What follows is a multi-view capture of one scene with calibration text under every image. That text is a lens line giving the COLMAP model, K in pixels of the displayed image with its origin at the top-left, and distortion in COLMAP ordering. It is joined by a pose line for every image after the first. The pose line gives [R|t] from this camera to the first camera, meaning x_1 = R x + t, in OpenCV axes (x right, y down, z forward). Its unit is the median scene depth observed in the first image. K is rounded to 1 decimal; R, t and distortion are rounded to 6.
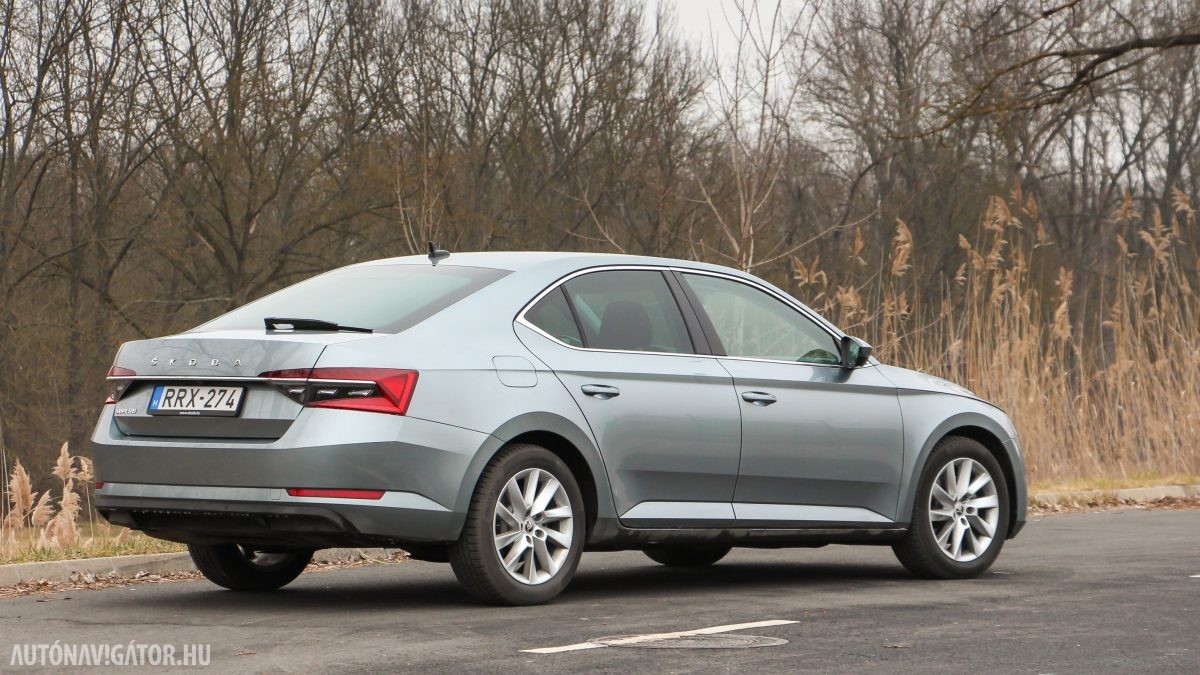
lens RADIAL K [[4583.3, 0, 568.8], [0, 4583.3, 356.3], [0, 0, 1]] dist [0.998730, 0.000000]
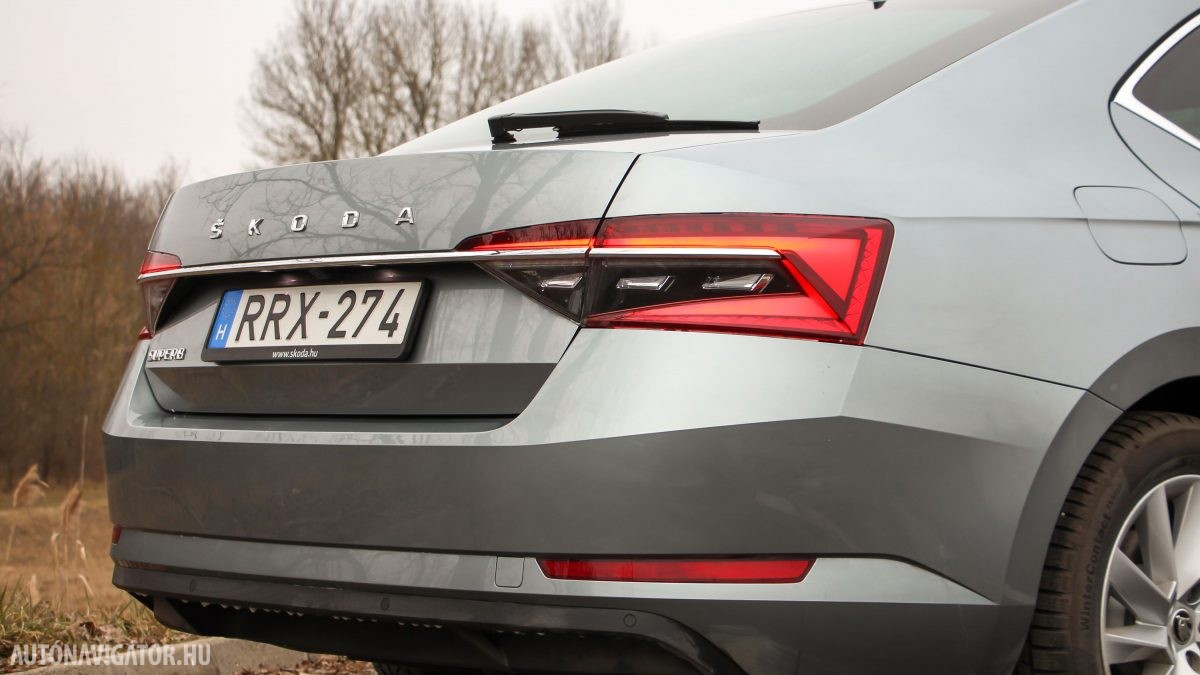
lens RADIAL K [[2793.3, 0, 621.1], [0, 2793.3, 292.2], [0, 0, 1]] dist [0.318859, 0.000000]
pose [[0.997210, -0.029891, -0.068400, -0.038595], [0.028975, 0.999477, -0.014350, 0.011257], [0.068793, 0.012328, 0.997555, 0.766092]]
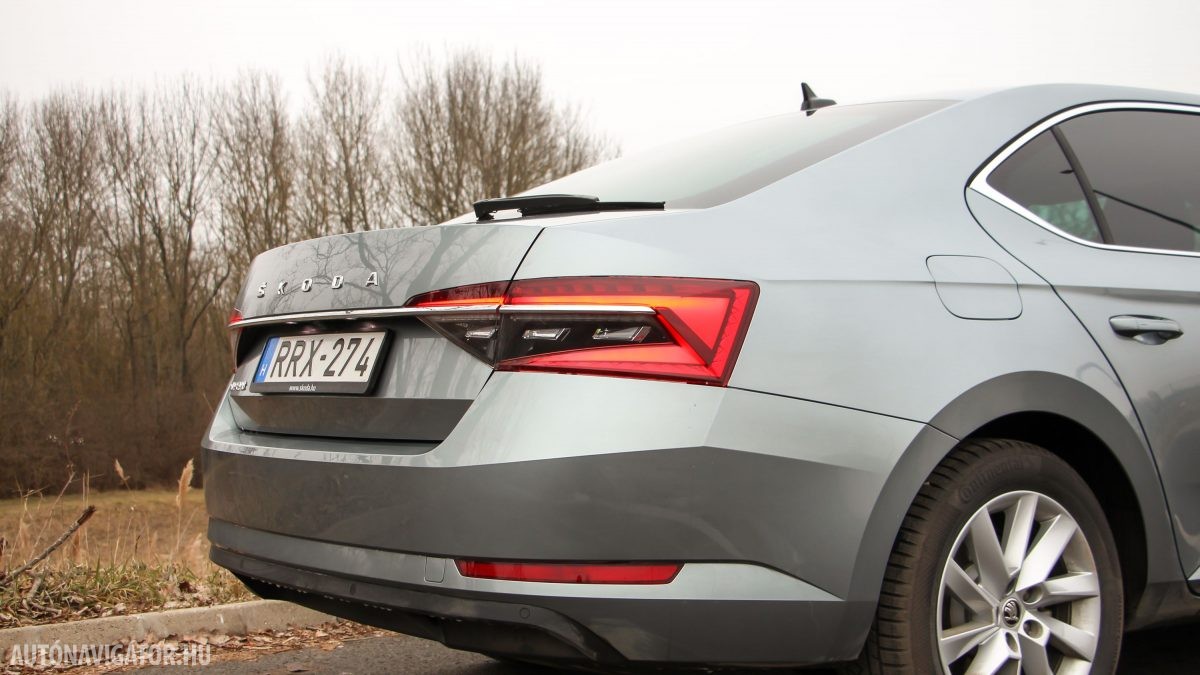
lens RADIAL K [[1781.0, 0, 599.2], [0, 1781.0, 363.8], [0, 0, 1]] dist [0.023216, 0.000000]
pose [[0.982567, -0.023078, -0.184470, -0.016184], [0.023393, 0.999726, -0.000473, 0.010490], [0.184431, -0.003851, 0.982838, 0.818494]]
